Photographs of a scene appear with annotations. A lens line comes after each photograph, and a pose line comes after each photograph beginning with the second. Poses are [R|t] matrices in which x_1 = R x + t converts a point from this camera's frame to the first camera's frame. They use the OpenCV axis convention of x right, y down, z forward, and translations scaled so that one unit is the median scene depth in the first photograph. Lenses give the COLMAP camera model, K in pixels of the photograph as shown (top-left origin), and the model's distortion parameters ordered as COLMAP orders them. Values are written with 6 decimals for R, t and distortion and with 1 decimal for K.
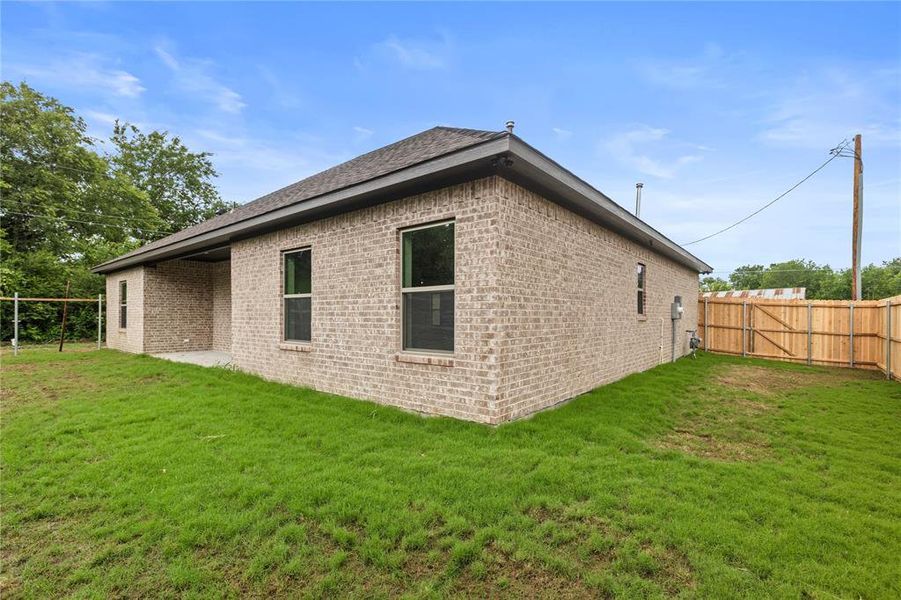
lens RADIAL K [[405.3, 0, 453.9], [0, 405.3, 295.2], [0, 0, 1]] dist [0.001030, -0.000627]
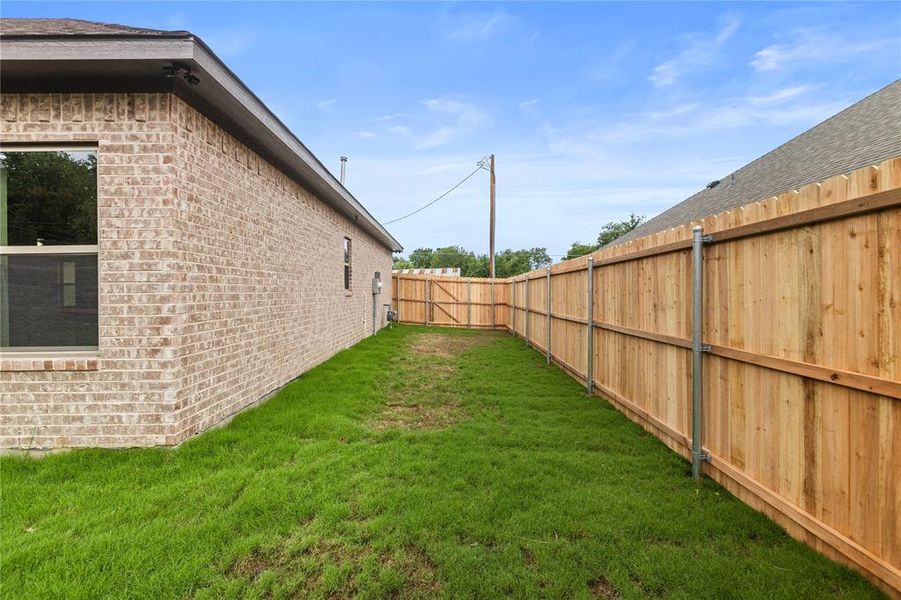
lens RADIAL K [[419.3, 0, 447.6], [0, 419.3, 295.9], [0, 0, 1]] dist [-0.002075, -0.001104]
pose [[0.773030, -0.014201, 0.634211, 0.008206], [-0.024816, 0.998307, 0.052601, 0.006360], [-0.633884, -0.056401, 0.771369, 0.114630]]
